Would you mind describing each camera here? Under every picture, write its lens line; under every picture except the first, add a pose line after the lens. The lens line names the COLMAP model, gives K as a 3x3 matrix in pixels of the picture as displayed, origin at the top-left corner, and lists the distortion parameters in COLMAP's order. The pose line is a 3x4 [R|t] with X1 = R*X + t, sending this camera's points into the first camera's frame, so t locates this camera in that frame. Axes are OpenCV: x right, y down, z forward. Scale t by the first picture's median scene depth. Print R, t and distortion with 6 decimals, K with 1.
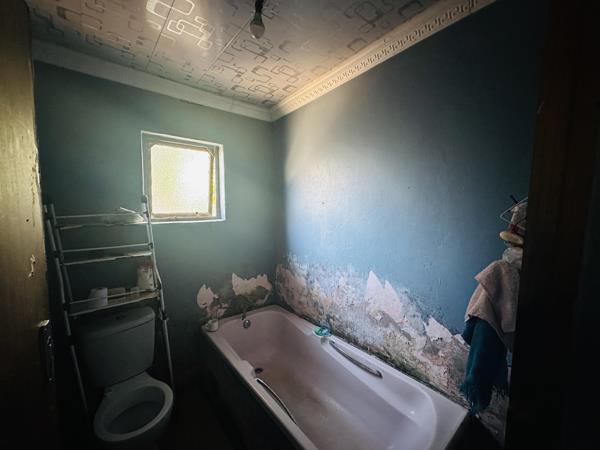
lens RADIAL K [[241.3, 0, 300.1], [0, 241.3, 225.7], [0, 0, 1]] dist [-0.001322, 0.000646]
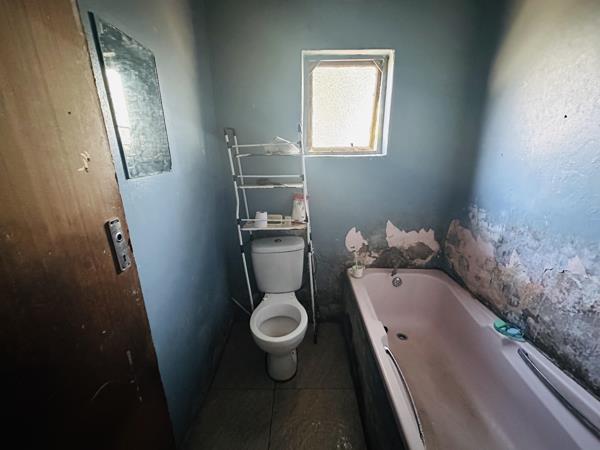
lens RADIAL K [[241.3, 0, 303.1], [0, 241.3, 226.2], [0, 0, 1]] dist [-0.001322, 0.000646]
pose [[0.755143, 0.174133, -0.632010, 0.036990], [-0.044350, 0.975438, 0.215764, 0.052207], [0.654058, -0.134903, 0.744318, 0.196292]]
